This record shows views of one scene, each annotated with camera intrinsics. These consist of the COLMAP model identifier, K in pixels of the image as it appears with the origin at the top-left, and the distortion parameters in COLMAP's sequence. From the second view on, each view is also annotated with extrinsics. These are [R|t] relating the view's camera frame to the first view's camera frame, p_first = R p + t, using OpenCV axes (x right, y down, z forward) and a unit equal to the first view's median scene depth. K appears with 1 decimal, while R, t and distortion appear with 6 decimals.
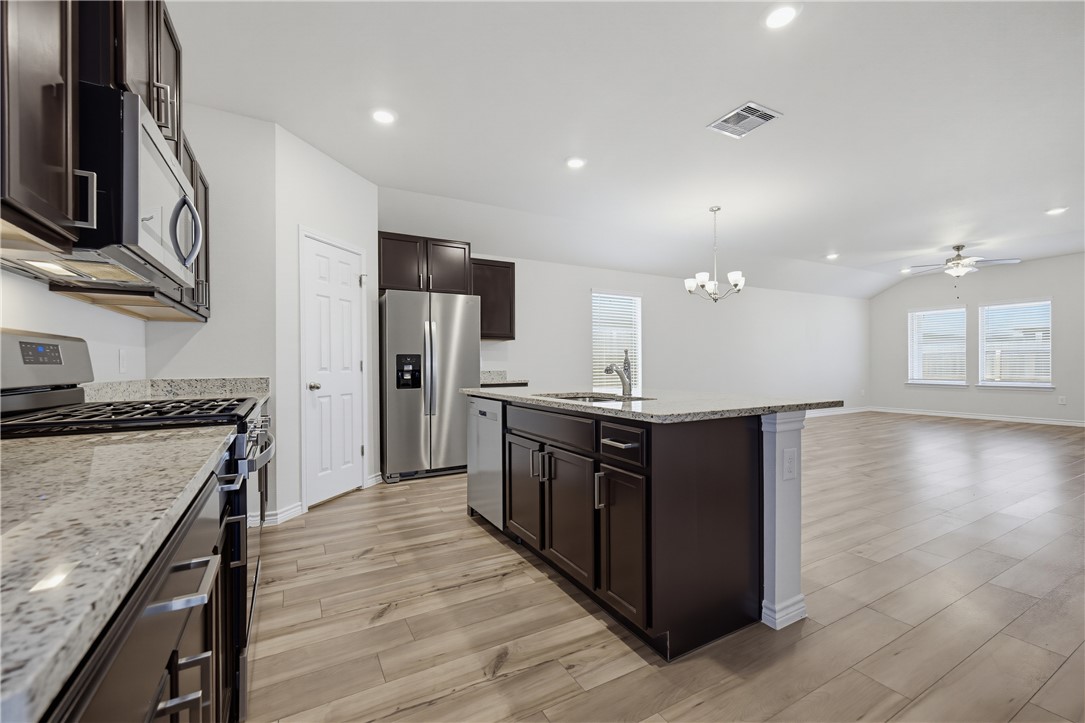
lens RADIAL K [[459.8, 0, 537.9], [0, 459.8, 362.8], [0, 0, 1]] dist [0.002009, -0.000038]
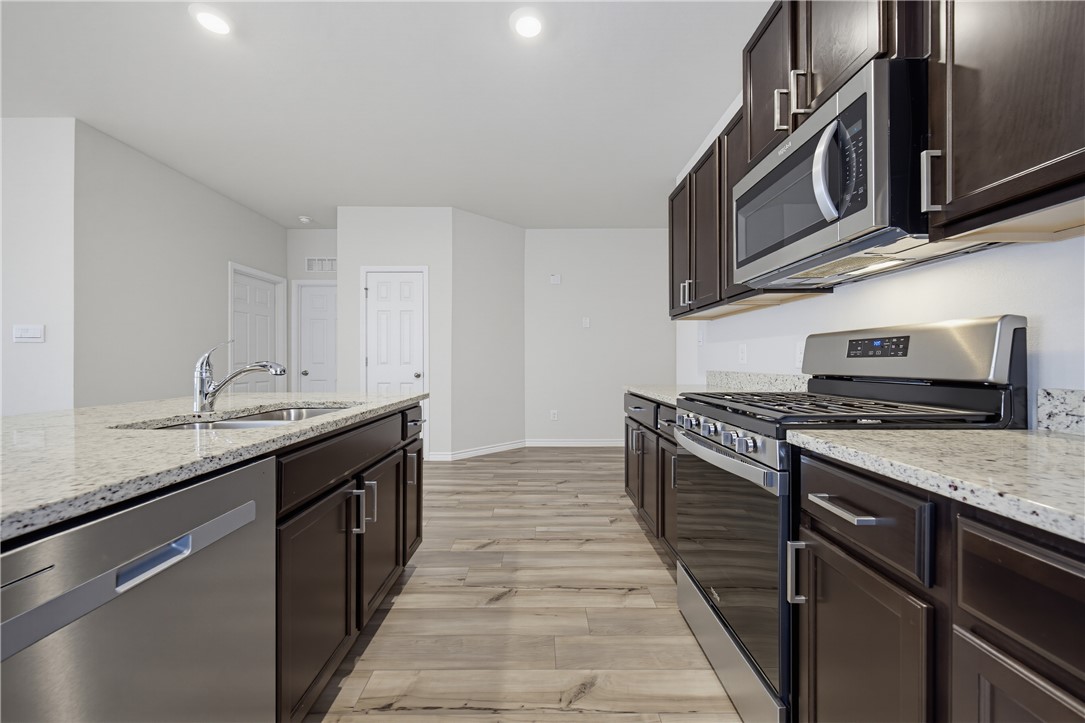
lens RADIAL K [[412.1, 0, 540.5], [0, 412.1, 363.4], [0, 0, 1]] dist [-0.000638, 0.000024]
pose [[-0.882968, 0.012532, 0.469266, -0.694598], [0.007203, 0.999888, -0.013149, 0.021566], [-0.469378, -0.008230, -0.882959, 1.880739]]
